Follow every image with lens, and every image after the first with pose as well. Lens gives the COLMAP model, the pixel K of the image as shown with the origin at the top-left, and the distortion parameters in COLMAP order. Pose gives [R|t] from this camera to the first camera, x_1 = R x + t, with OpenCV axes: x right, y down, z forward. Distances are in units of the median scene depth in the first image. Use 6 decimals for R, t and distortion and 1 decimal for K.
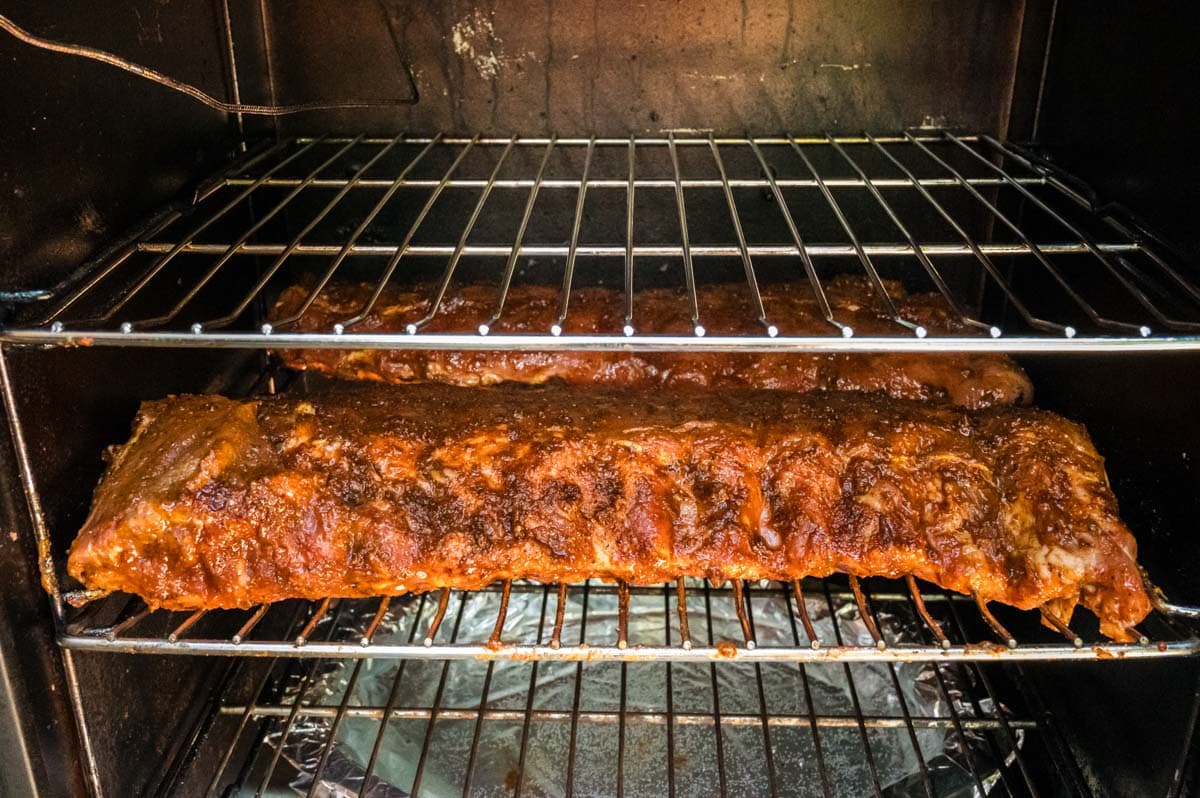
lens RADIAL K [[1131.2, 0, 600.0], [0, 1131.2, 399.0], [0, 0, 1]] dist [-0.005465, -0.000426]
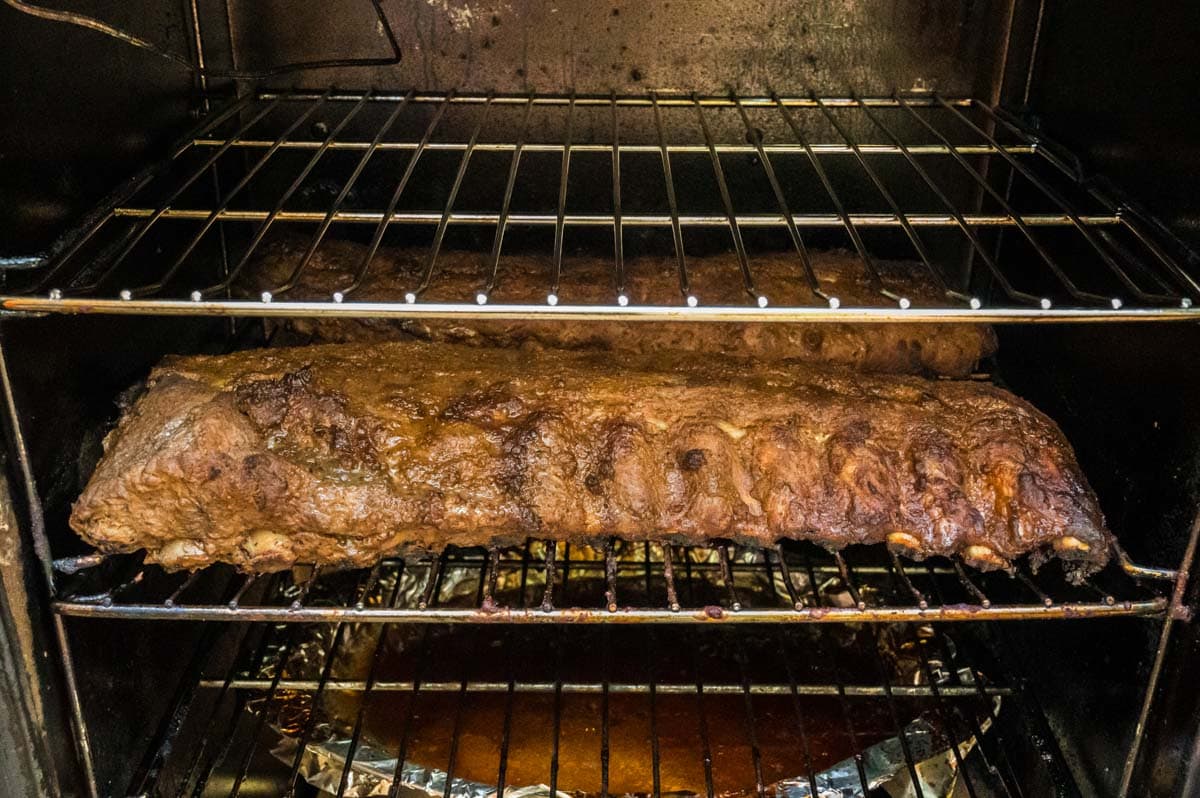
lens RADIAL K [[1261.5, 0, 598.9], [0, 1261.5, 459.3], [0, 0, 1]] dist [0.081830, -0.394338]
pose [[0.999407, 0.000442, 0.034425, -0.028924], [-0.002689, 0.997866, 0.065243, 0.007027], [-0.034323, -0.065297, 0.997275, -0.126282]]
